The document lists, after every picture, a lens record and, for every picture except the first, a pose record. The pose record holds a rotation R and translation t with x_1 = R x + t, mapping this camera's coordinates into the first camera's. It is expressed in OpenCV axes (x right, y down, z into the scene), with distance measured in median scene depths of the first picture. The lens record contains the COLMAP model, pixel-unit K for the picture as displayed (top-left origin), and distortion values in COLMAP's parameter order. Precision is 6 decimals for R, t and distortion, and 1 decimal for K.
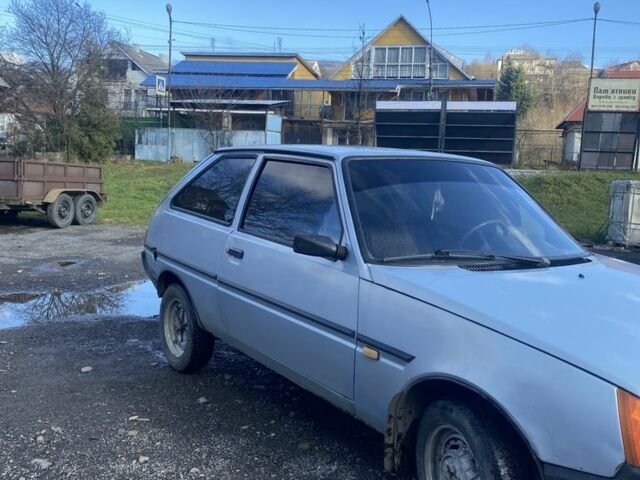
lens RADIAL K [[644.1, 0, 320.0], [0, 644.1, 240.0], [0, 0, 1]] dist [0.111057, -0.278713]
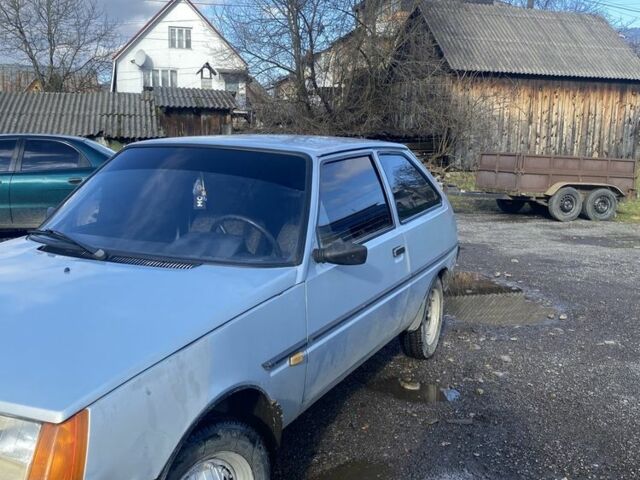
lens RADIAL K [[644.1, 0, 320.0], [0, 644.1, 240.0], [0, 0, 1]] dist [0.111057, -0.278713]
pose [[0.485579, 0.103276, -0.868071, 0.116690], [-0.096227, 0.993277, 0.064345, -0.006998], [0.868880, 0.052287, 0.492253, 0.070234]]
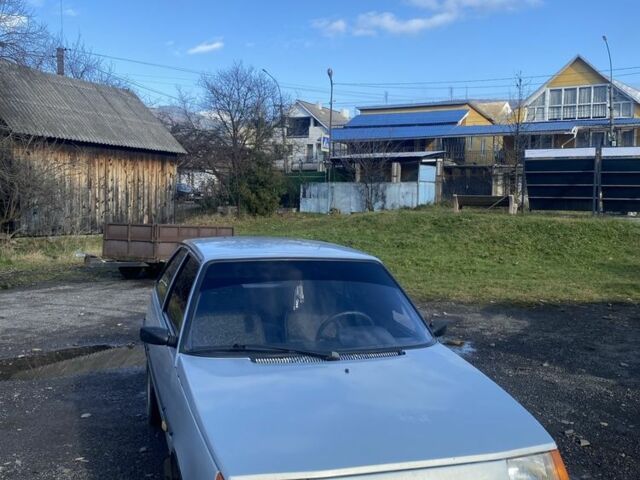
lens RADIAL K [[644.1, 0, 320.0], [0, 644.1, 240.0], [0, 0, 1]] dist [0.111057, -0.278713]
pose [[0.956745, -0.003141, -0.290911, 0.059870], [-0.016160, 0.997824, -0.063923, -0.009079], [0.290479, 0.065859, 0.954612, -0.012429]]
